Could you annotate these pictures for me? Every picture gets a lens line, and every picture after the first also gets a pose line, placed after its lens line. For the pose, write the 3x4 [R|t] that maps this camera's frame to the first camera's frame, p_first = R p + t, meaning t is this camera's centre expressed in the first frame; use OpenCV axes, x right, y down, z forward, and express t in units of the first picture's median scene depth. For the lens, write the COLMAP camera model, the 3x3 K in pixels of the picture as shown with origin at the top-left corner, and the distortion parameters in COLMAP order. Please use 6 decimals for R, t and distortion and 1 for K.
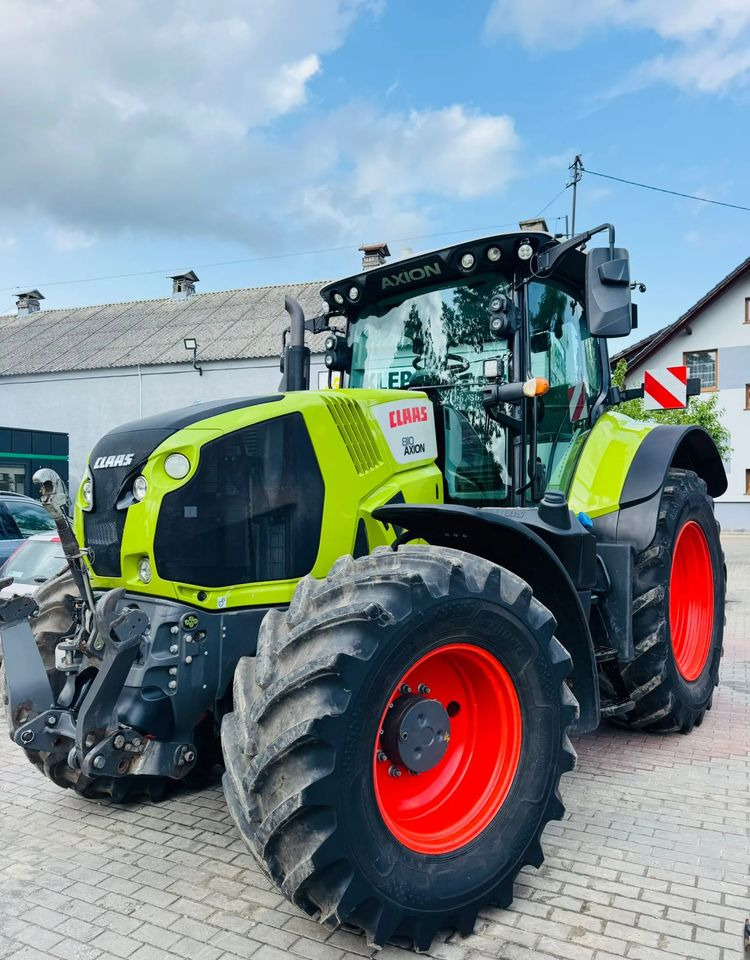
lens RADIAL K [[683.5, 0, 374.2], [0, 683.5, 495.0], [0, 0, 1]] dist [0.040010, -0.001251]
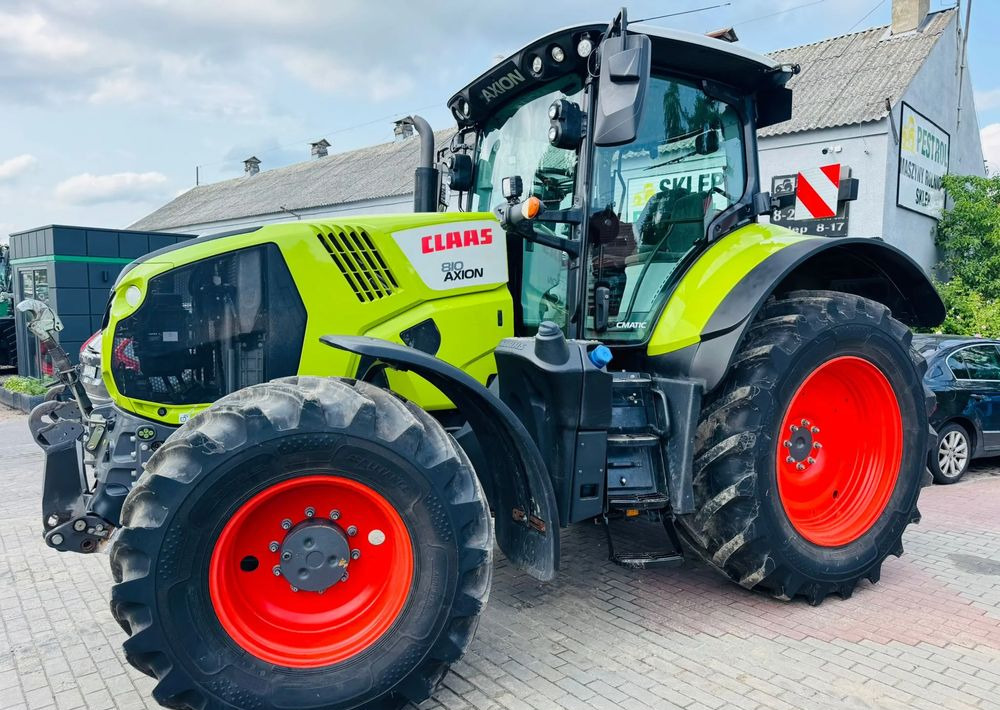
lens RADIAL K [[681.5, 0, 517.7], [0, 681.5, 365.7], [0, 0, 1]] dist [0.070191, -0.079574]
pose [[0.925585, 0.045444, -0.375802, 0.527508], [-0.010463, 0.995460, 0.094606, -0.031661], [0.378395, -0.083634, 0.921858, 0.126026]]
